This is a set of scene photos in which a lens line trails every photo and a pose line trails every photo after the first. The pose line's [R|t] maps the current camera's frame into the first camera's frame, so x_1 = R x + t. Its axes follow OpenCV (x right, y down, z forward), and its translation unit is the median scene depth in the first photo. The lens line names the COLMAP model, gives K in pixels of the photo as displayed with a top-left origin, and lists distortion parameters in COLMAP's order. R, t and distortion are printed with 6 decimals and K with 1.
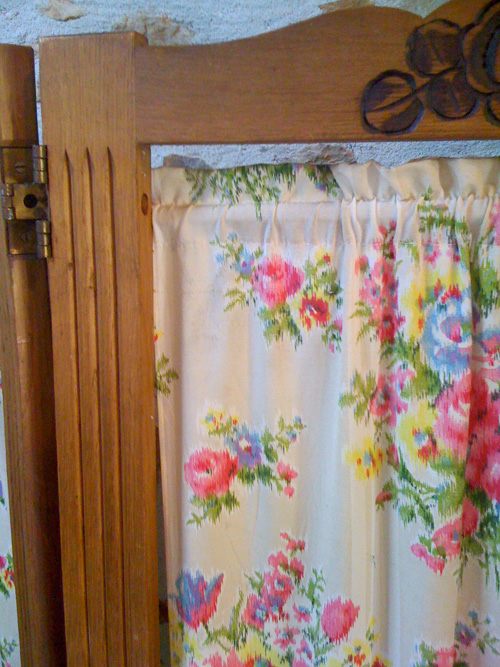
lens RADIAL K [[734.5, 0, 250.0], [0, 734.5, 333.5], [0, 0, 1]] dist [0.005804, 0.028284]
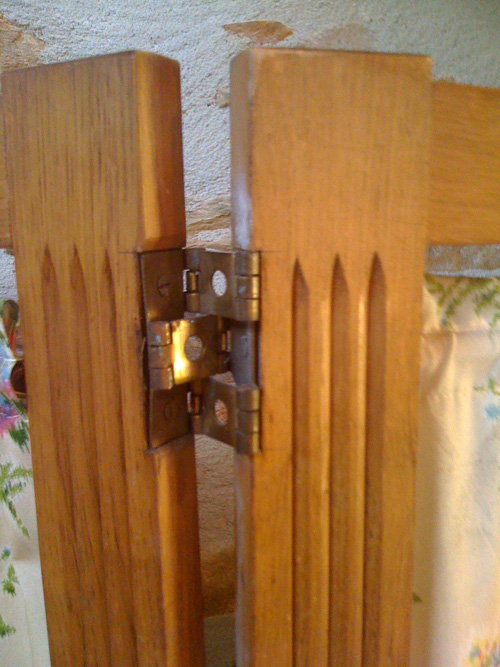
lens RADIAL K [[734.5, 0, 250.0], [0, 734.5, 333.5], [0, 0, 1]] dist [0.005804, 0.028284]
pose [[0.875784, -0.091270, 0.473995, -0.523360], [0.103439, 0.994636, 0.000402, -0.190480], [-0.471489, 0.048678, 0.880527, 0.520220]]
